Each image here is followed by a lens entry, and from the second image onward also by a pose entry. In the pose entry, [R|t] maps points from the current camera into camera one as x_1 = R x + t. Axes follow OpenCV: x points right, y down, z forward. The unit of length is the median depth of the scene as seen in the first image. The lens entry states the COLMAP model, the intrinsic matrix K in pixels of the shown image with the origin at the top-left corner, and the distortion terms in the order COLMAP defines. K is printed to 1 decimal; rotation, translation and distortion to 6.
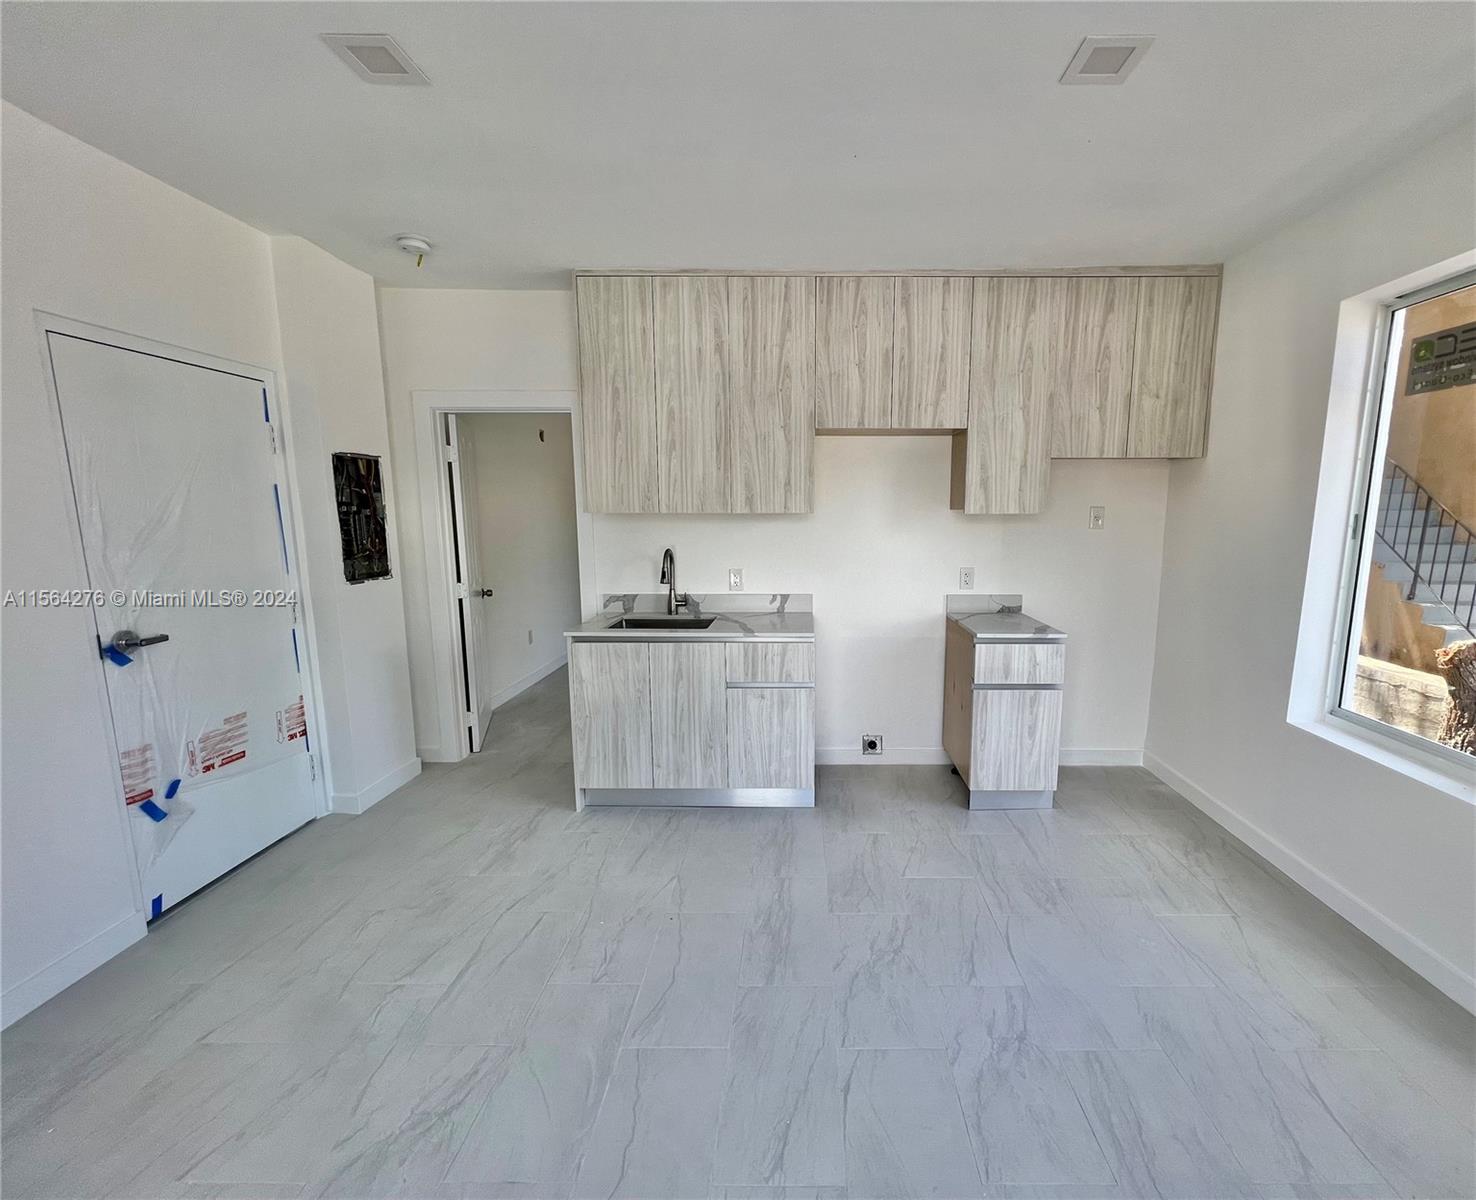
lens RADIAL K [[640.6, 0, 800.1], [0, 640.6, 605.8], [0, 0, 1]] dist [-0.001305, 0.000119]
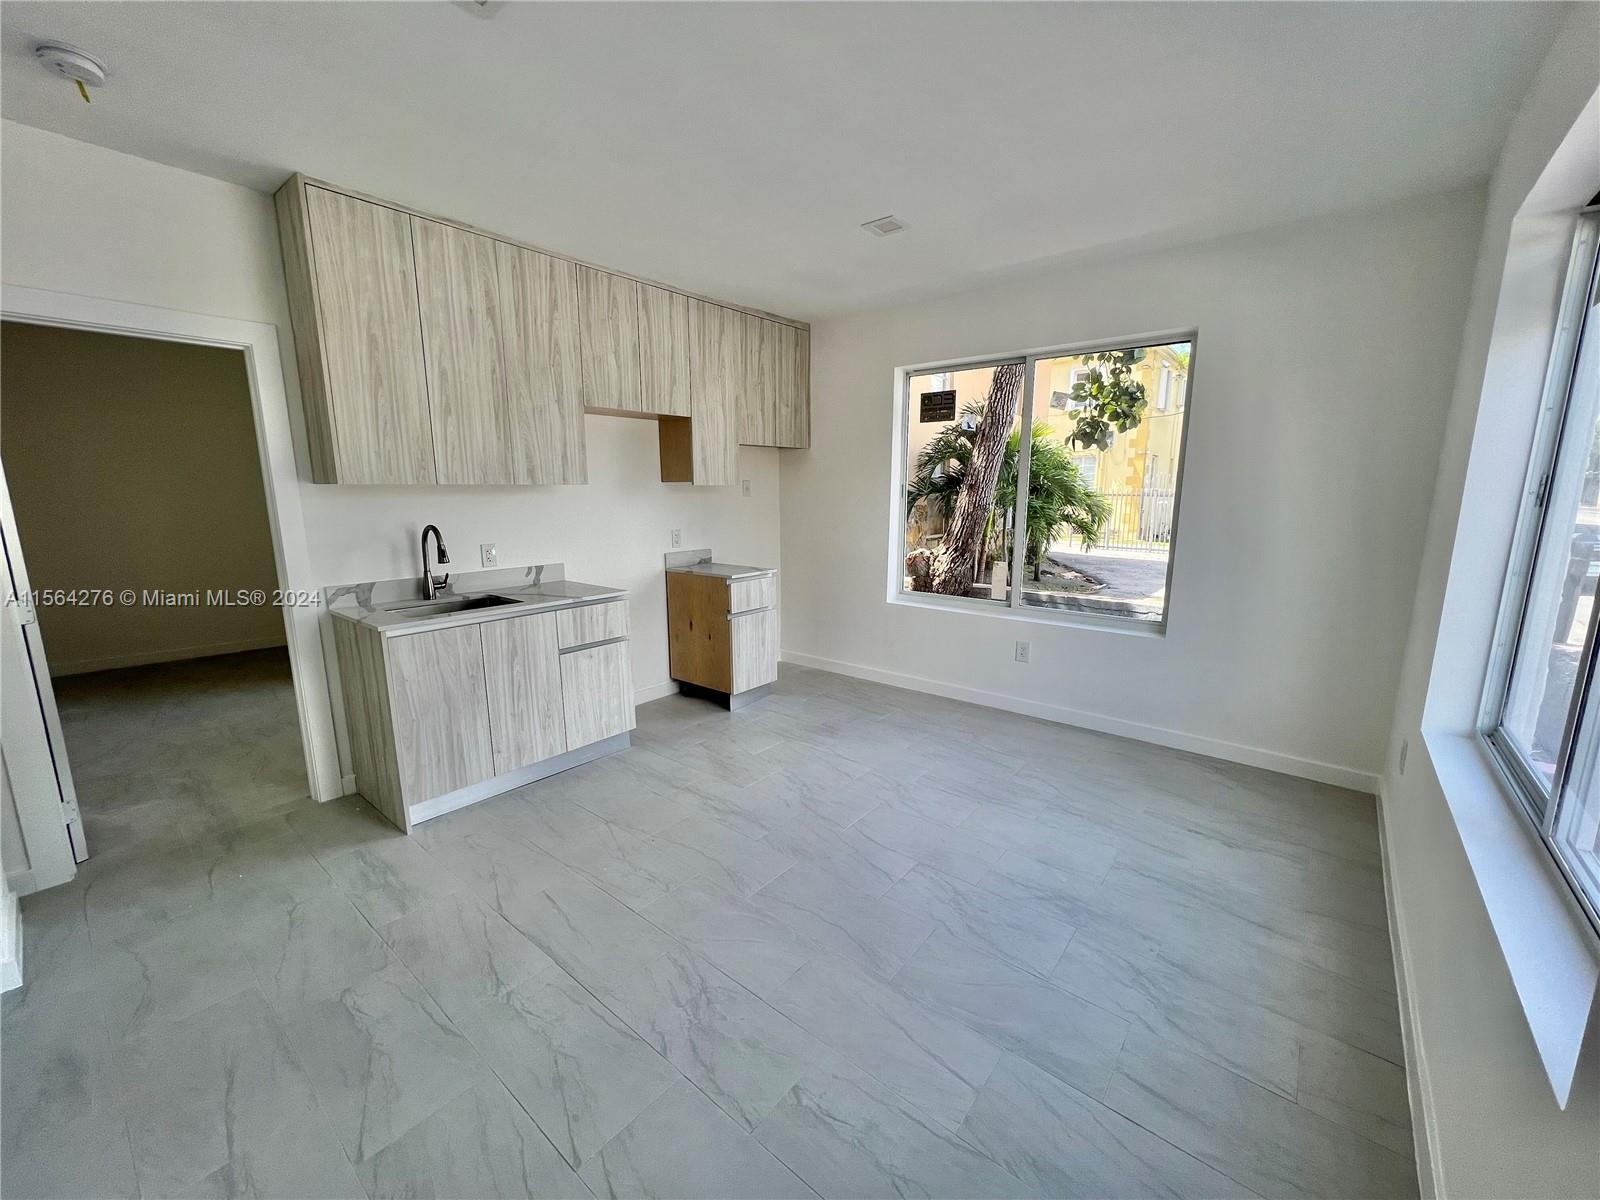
lens RADIAL K [[641.6, 0, 798.5], [0, 641.6, 605.7], [0, 0, 1]] dist [-0.001619, -0.000377]
pose [[0.633184, -0.143069, 0.760664, -0.629814], [0.118425, 0.989104, 0.087457, 0.005170], [-0.764888, 0.034705, 0.643228, 0.038855]]
